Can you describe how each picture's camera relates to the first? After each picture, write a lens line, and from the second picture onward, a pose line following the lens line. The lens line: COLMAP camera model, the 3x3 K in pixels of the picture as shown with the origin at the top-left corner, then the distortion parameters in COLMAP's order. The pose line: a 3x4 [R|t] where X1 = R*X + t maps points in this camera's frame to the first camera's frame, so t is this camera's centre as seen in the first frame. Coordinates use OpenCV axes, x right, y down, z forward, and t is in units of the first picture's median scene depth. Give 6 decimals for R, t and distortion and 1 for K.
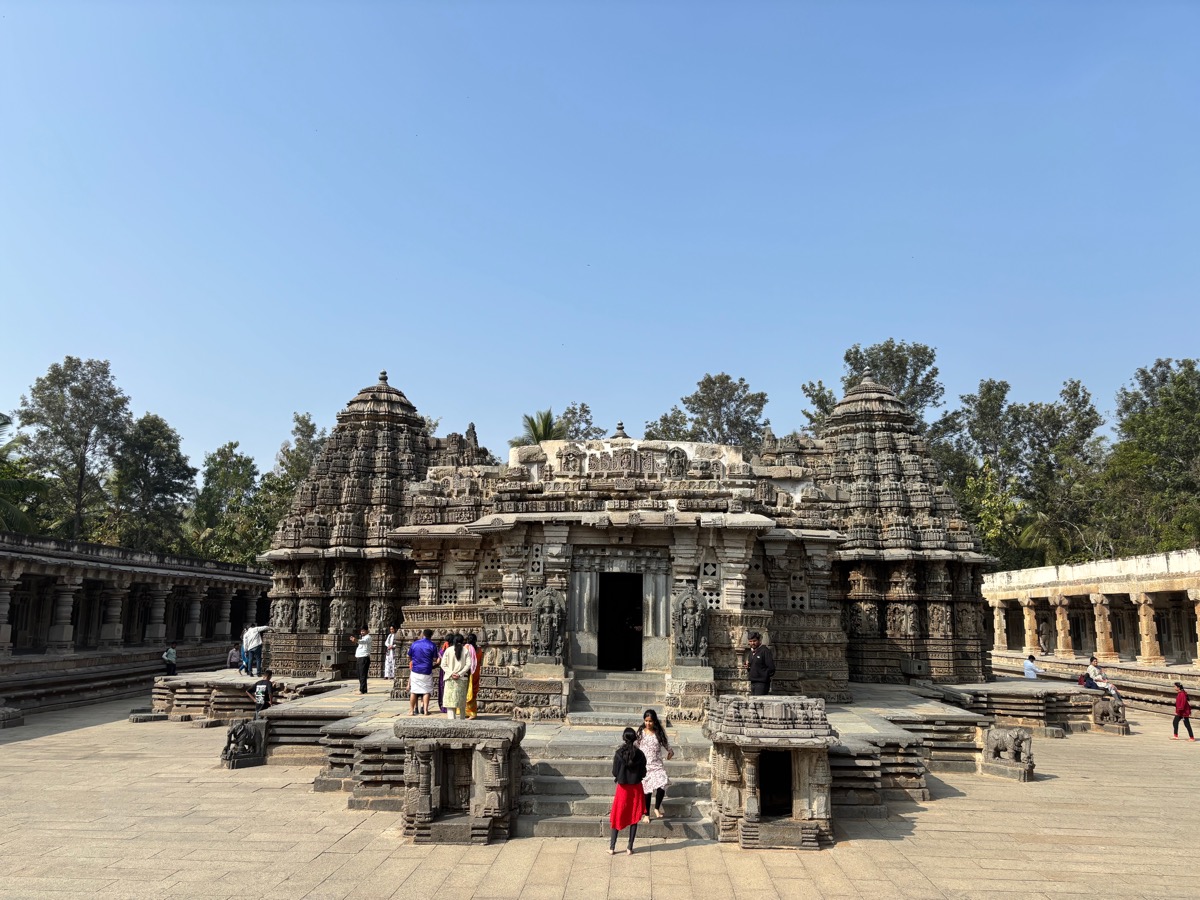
lens RADIAL K [[911.0, 0, 600.5], [0, 911.0, 452.5], [0, 0, 1]] dist [0.032824, -0.025135]
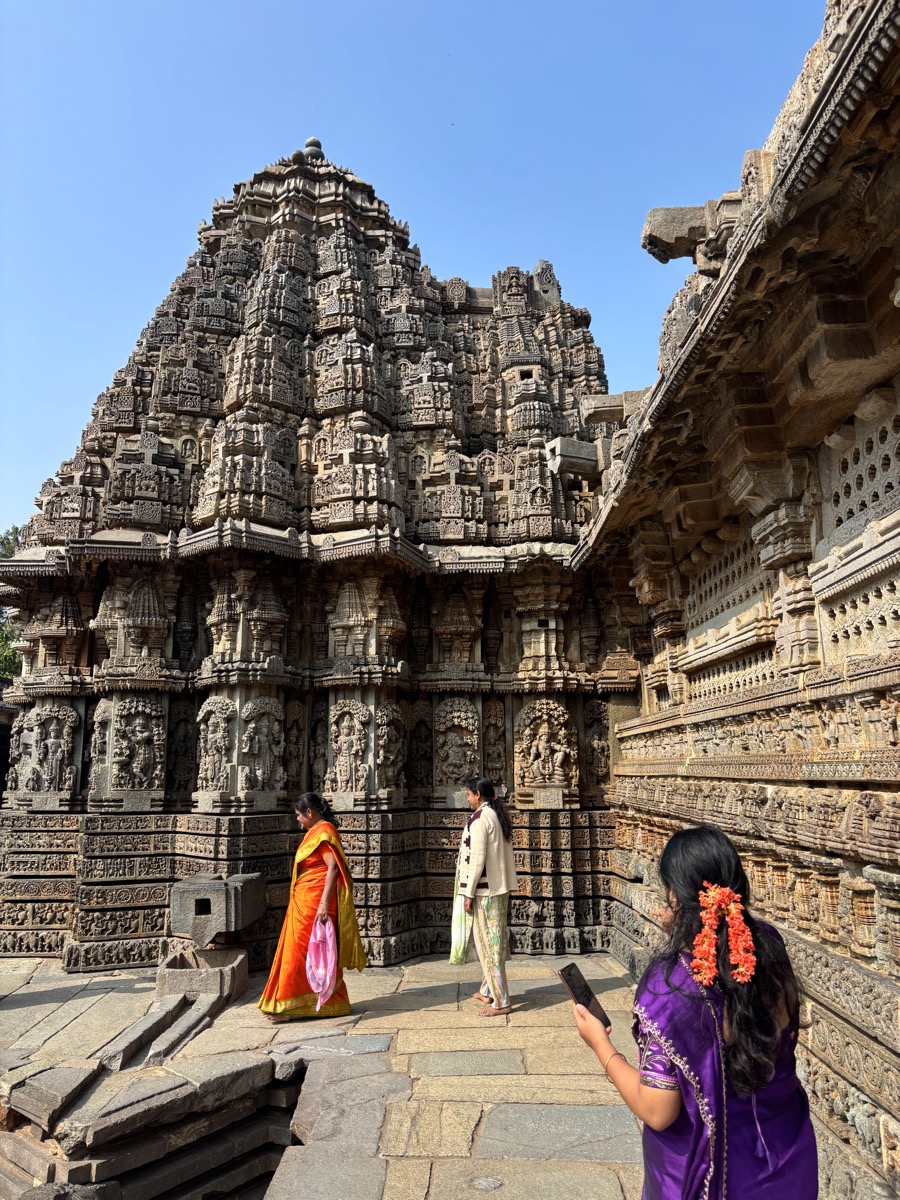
lens RADIAL K [[911.0, 0, 450.0], [0, 911.0, 600.0], [0, 0, 1]] dist [0.032824, -0.025135]
pose [[0.999509, -0.006952, 0.030558, -0.222305], [0.007194, 0.999944, -0.007798, 0.131921], [-0.030502, 0.008014, 0.999503, 0.698097]]
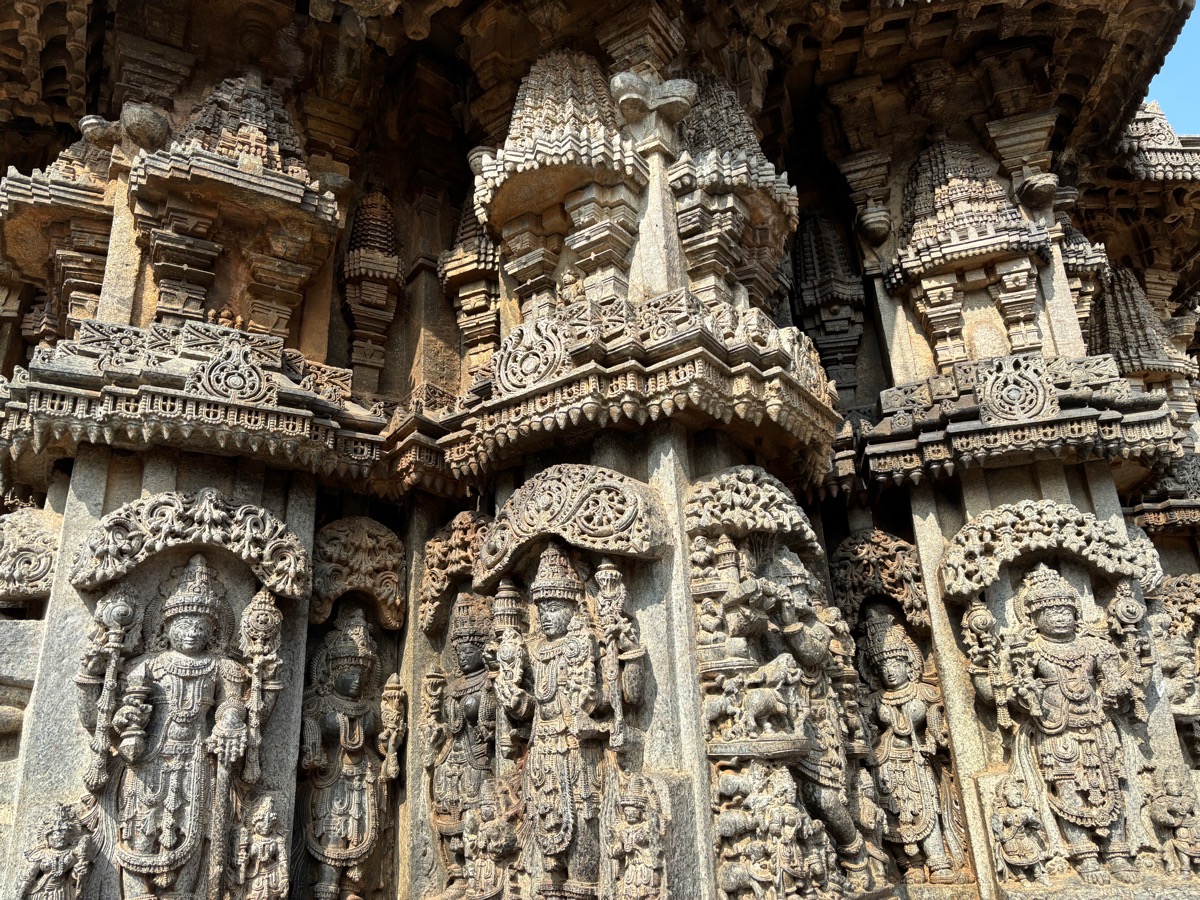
lens RADIAL K [[911.0, 0, 600.5], [0, 911.0, 452.5], [0, 0, 1]] dist [0.032824, -0.025135]
pose [[0.831144, 0.164287, 0.531234, -0.363313], [-0.063502, 0.977151, -0.202838, 0.174147], [-0.552419, 0.134853, 0.822586, 0.950048]]
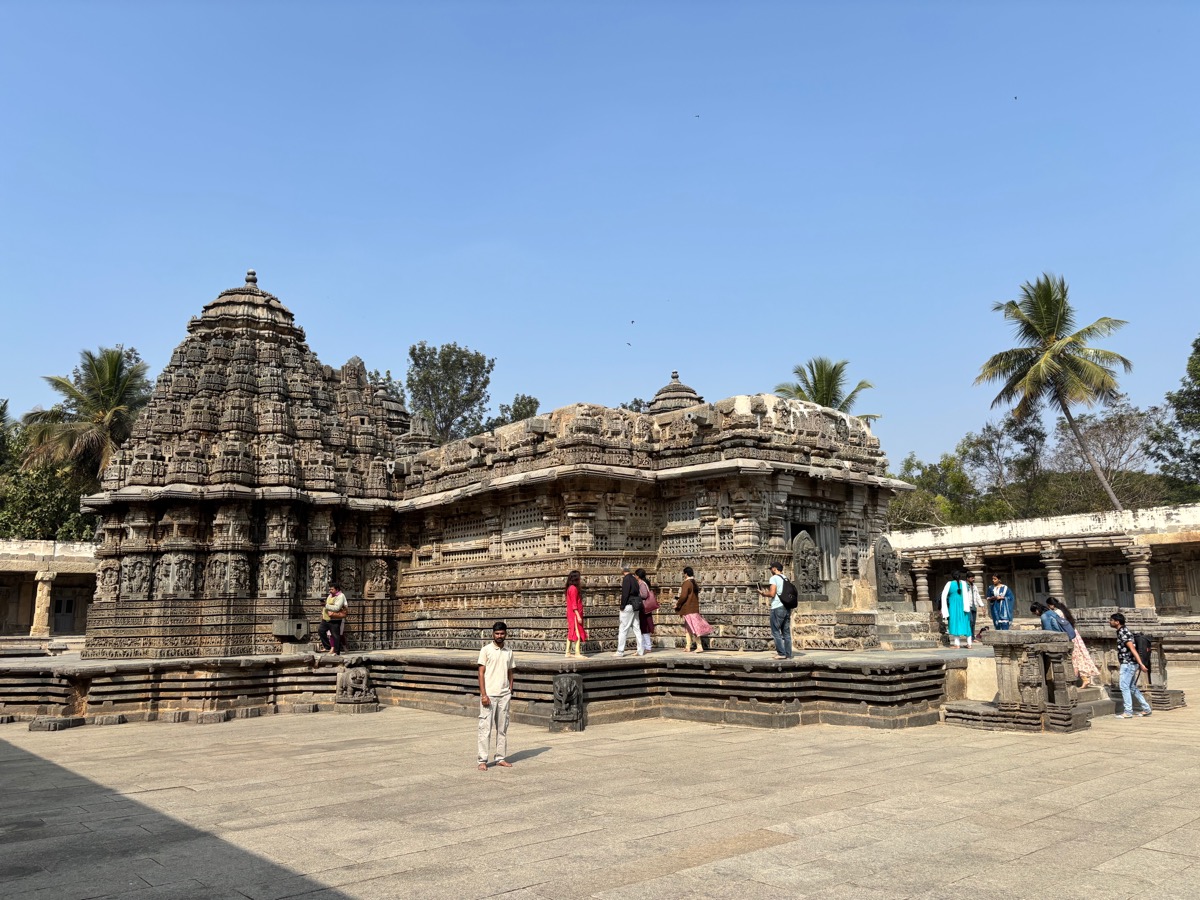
lens RADIAL K [[912.0, 0, 610.0], [0, 912.0, 444.7], [0, 0, 1]] dist [0.041403, -0.049047]
pose [[0.727132, 0.108251, 0.677909, -0.616358], [-0.098601, 0.993719, -0.052921, 0.081701], [-0.679380, -0.028362, 0.733238, 0.242195]]
